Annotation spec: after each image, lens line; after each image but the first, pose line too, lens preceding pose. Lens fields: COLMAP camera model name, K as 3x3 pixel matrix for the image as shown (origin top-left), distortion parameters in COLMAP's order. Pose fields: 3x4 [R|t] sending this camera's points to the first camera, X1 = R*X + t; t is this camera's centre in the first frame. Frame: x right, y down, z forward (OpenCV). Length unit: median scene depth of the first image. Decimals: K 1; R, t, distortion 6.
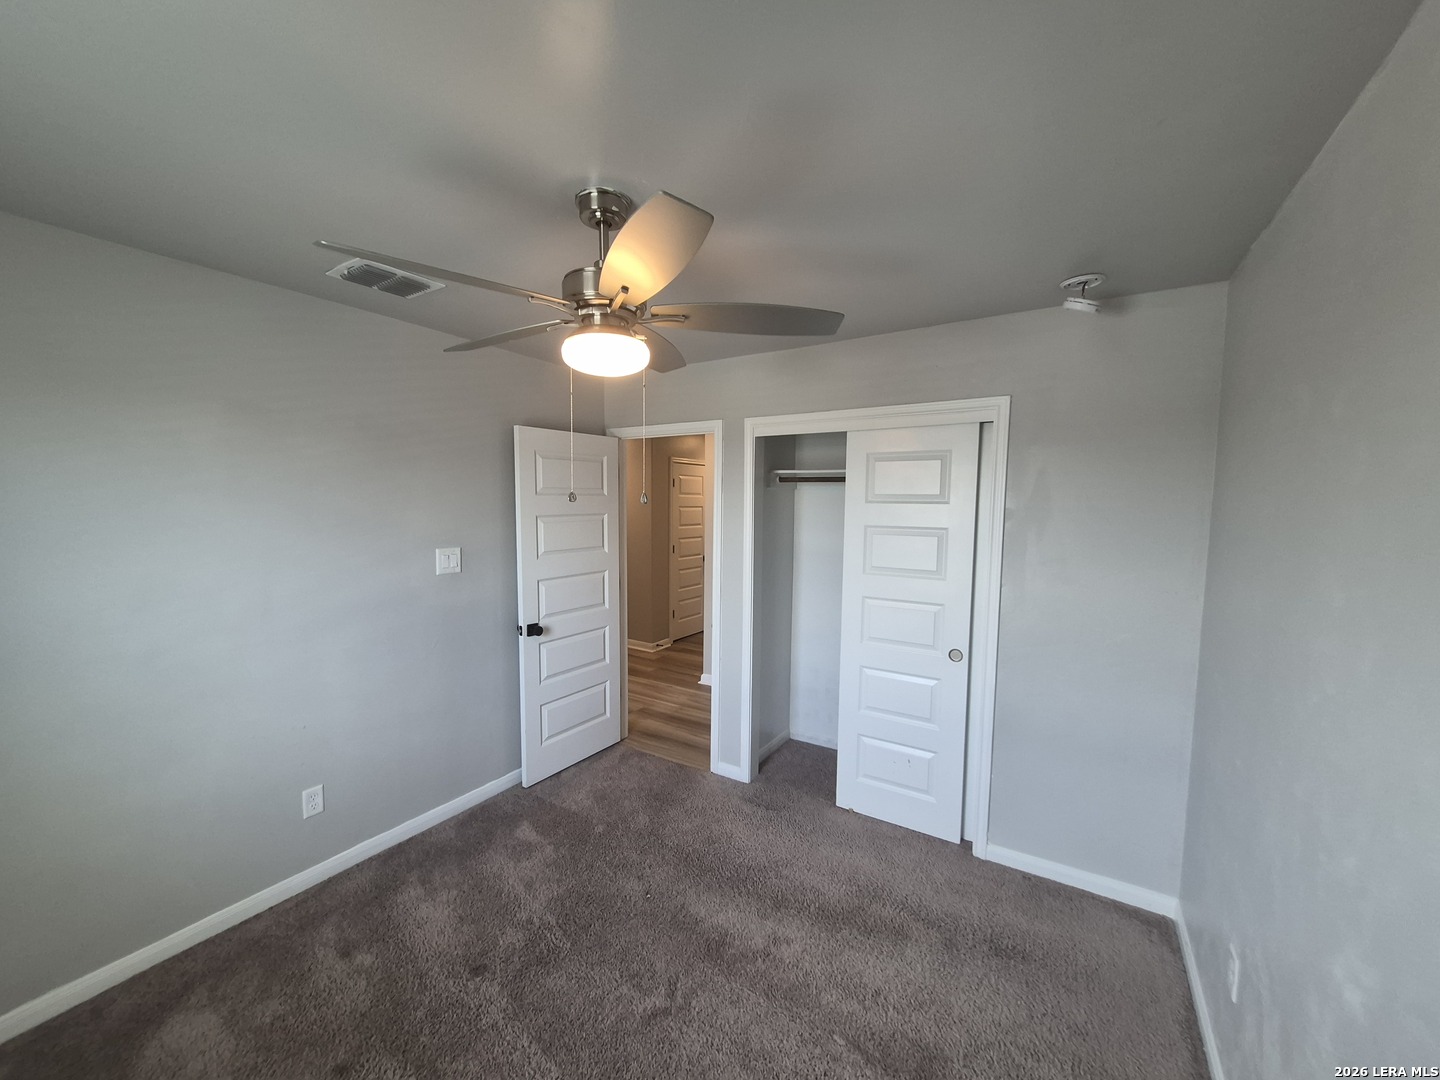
lens RADIAL K [[564.3, 0, 715.1], [0, 564.3, 553.2], [0, 0, 1]] dist [0.004235, 0.000256]
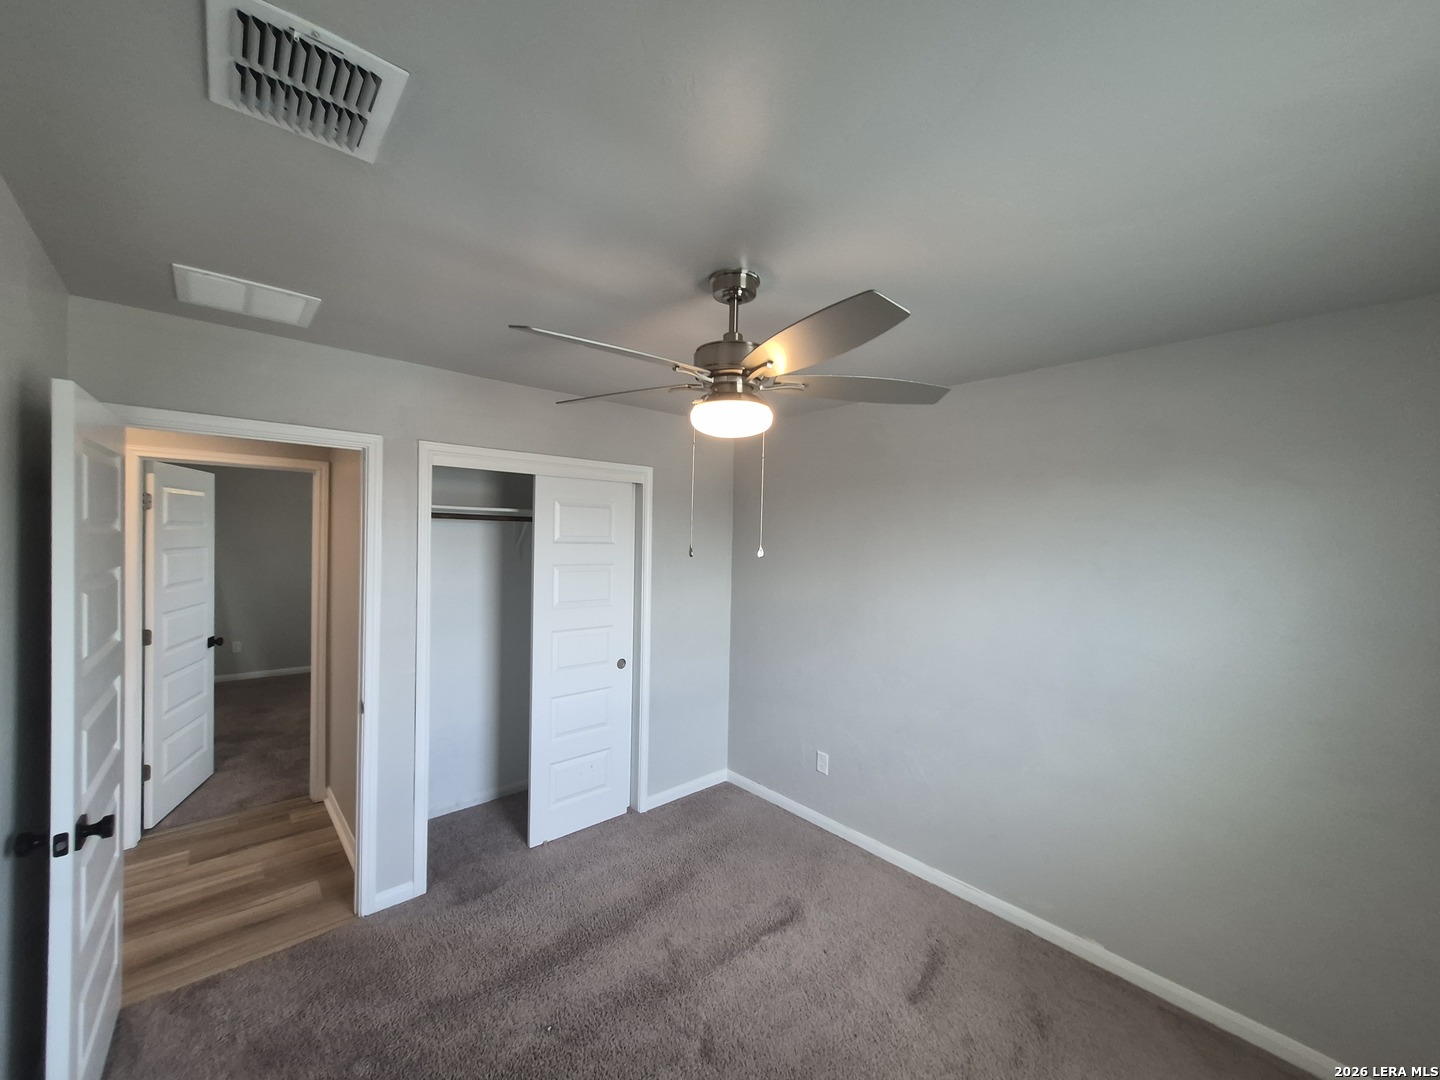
lens RADIAL K [[567.3, 0, 709.3], [0, 567.3, 547.4], [0, 0, 1]] dist [0.006713, 0.000209]
pose [[0.269666, -0.020417, 0.962737, -0.777149], [0.069341, 0.997592, 0.001734, -0.069746], [-0.960454, 0.066289, 0.270433, 0.473357]]
